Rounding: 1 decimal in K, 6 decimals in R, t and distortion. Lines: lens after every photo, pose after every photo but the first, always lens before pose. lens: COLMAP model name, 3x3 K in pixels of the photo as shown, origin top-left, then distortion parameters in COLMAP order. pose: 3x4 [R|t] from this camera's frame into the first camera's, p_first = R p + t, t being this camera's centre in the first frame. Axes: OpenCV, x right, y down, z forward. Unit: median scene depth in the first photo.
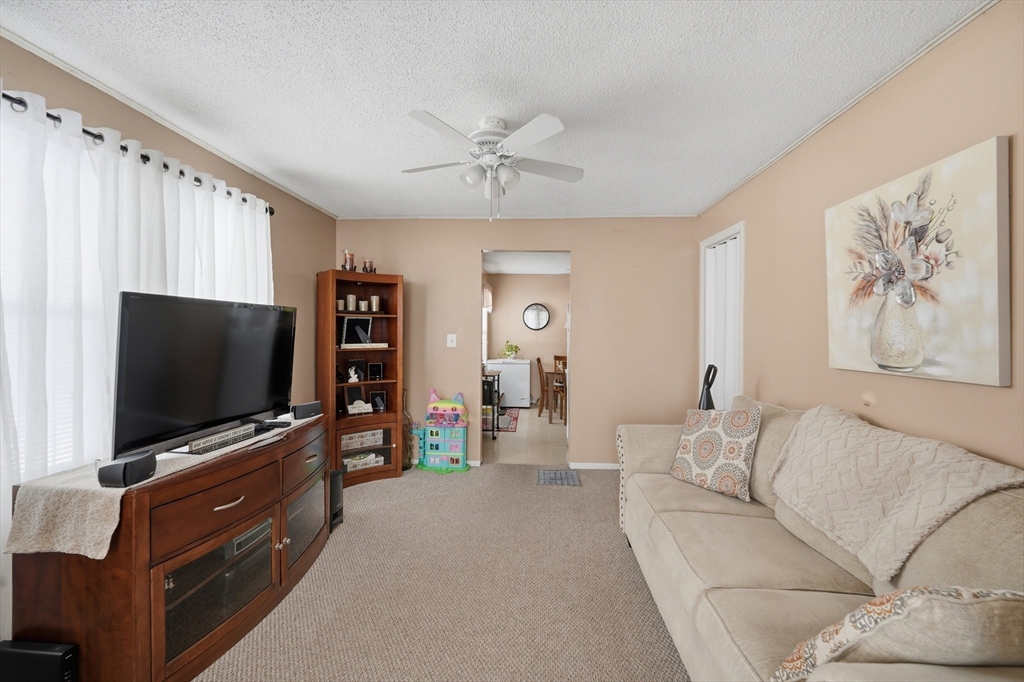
lens RADIAL K [[417.5, 0, 512.5], [0, 417.5, 337.0], [0, 0, 1]] dist [-0.017419, -0.000130]
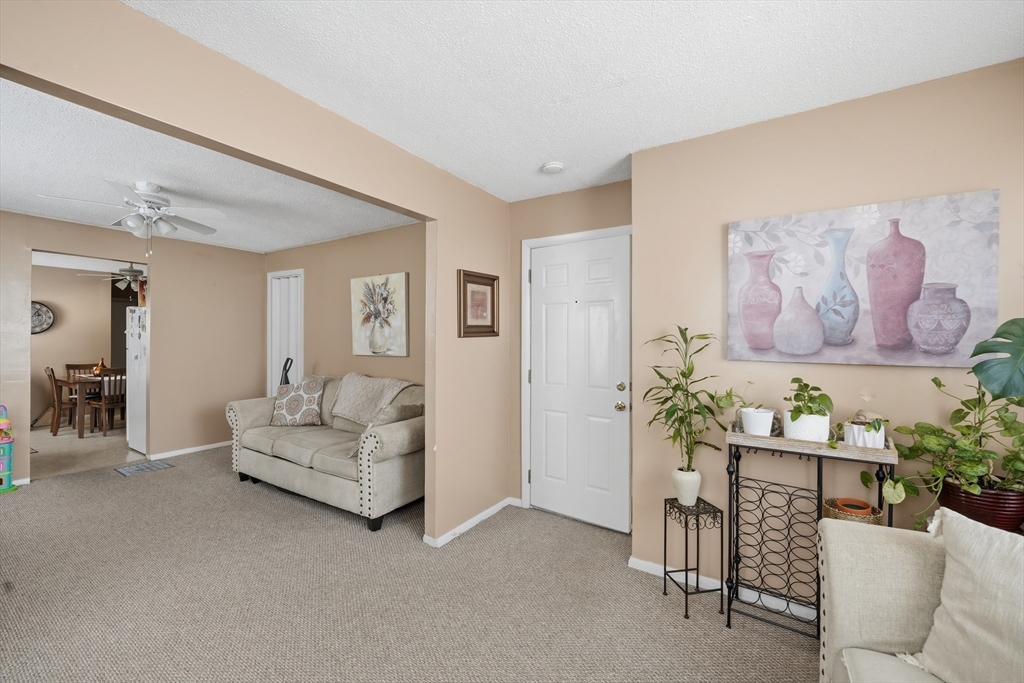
lens RADIAL K [[417.5, 0, 512.4], [0, 417.5, 339.7], [0, 0, 1]] dist [-0.017419, -0.000130]
pose [[0.482620, -0.005397, 0.875813, -0.772248], [0.007925, 0.999967, 0.001796, 0.000192], [-0.875794, 0.006074, 0.482647, -0.811029]]
